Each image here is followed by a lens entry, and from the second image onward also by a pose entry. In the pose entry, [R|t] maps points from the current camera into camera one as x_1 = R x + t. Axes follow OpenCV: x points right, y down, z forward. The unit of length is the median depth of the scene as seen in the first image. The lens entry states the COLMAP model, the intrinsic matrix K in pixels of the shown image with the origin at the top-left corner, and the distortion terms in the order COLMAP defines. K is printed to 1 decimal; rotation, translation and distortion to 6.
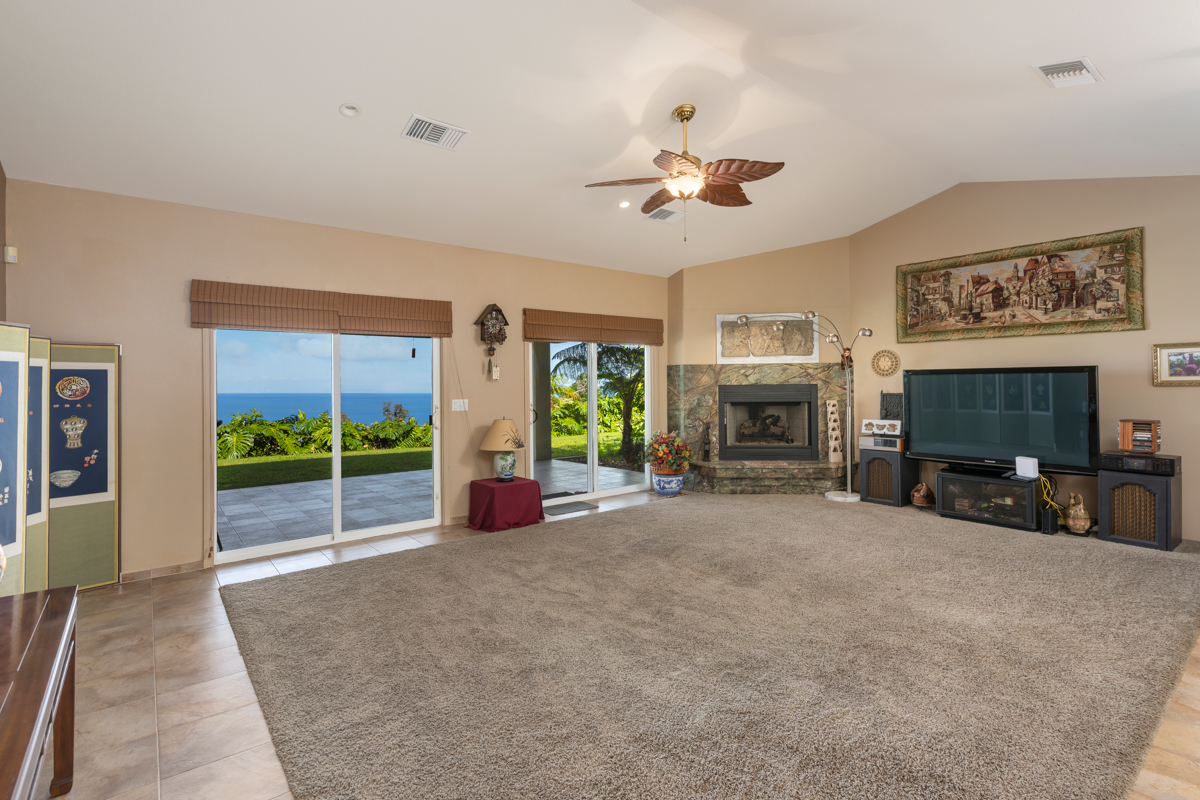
lens RADIAL K [[547.5, 0, 625.4], [0, 547.5, 382.3], [0, 0, 1]] dist [0.002073, 0.000140]
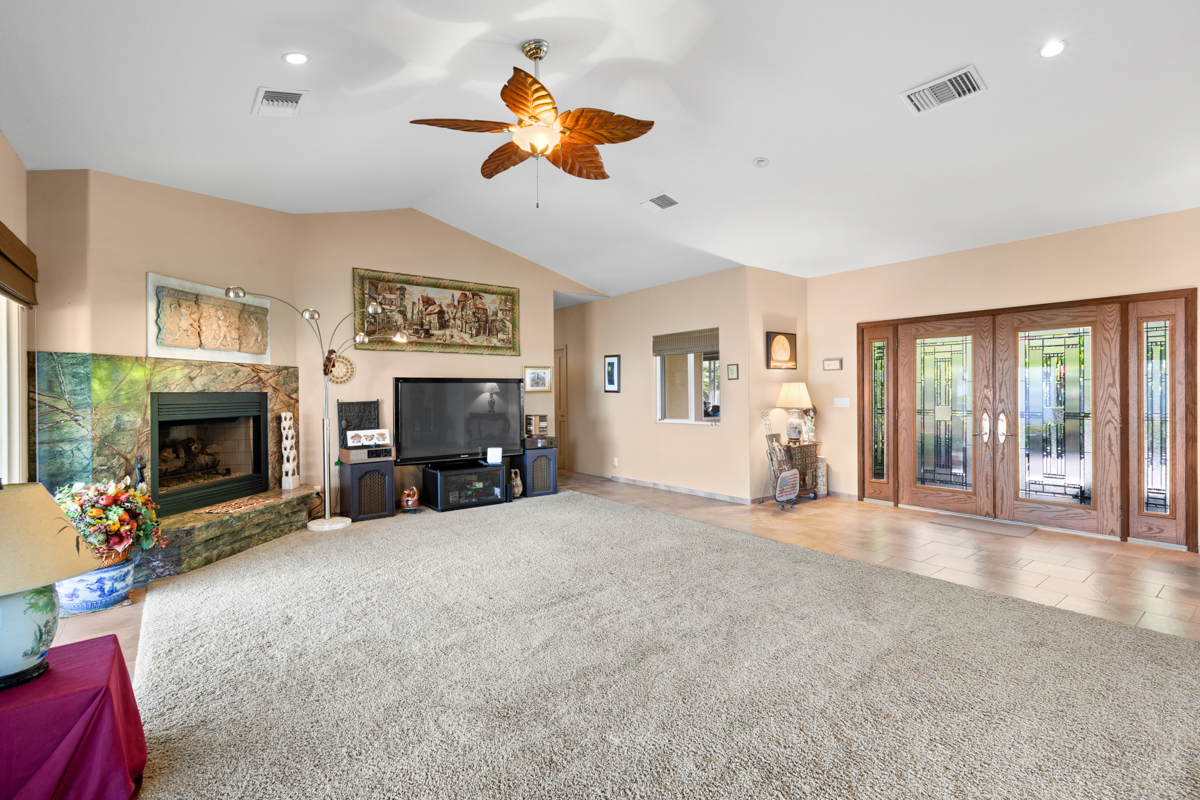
lens RADIAL K [[547.5, 0, 602.3], [0, 547.5, 394.0], [0, 0, 1]] dist [0.002073, 0.000140]
pose [[0.055235, 0.006480, 0.998452, -0.459770], [0.008977, 0.999935, -0.006986, 0.017961], [-0.998433, 0.009349, 0.055174, 0.567424]]
